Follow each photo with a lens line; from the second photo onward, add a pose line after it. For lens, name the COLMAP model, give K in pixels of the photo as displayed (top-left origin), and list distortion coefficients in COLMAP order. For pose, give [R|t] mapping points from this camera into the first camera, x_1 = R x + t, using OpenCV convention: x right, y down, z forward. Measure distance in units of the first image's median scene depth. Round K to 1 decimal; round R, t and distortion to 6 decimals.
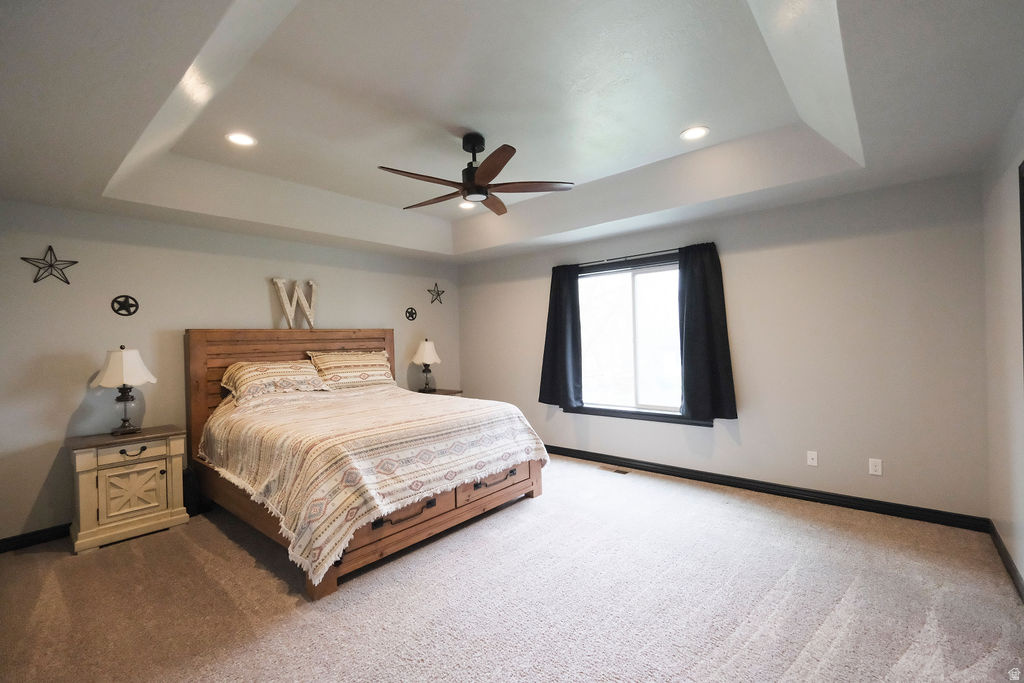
lens RADIAL K [[445.8, 0, 502.2], [0, 445.8, 340.8], [0, 0, 1]] dist [-0.006476, -0.000004]
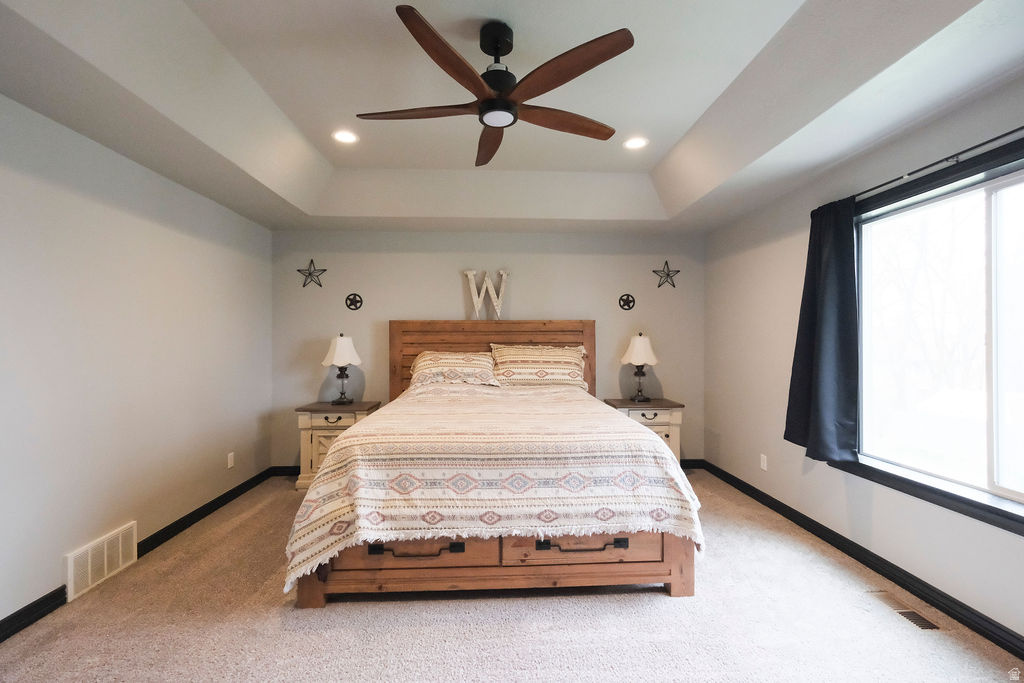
lens RADIAL K [[445.8, 0, 515.4], [0, 445.8, 339.8], [0, 0, 1]] dist [-0.006476, -0.000004]
pose [[0.695401, 0.022473, -0.718270, 0.350574], [-0.018920, 0.999737, 0.012962, 0.002530], [0.718372, 0.004576, 0.695644, 0.433458]]
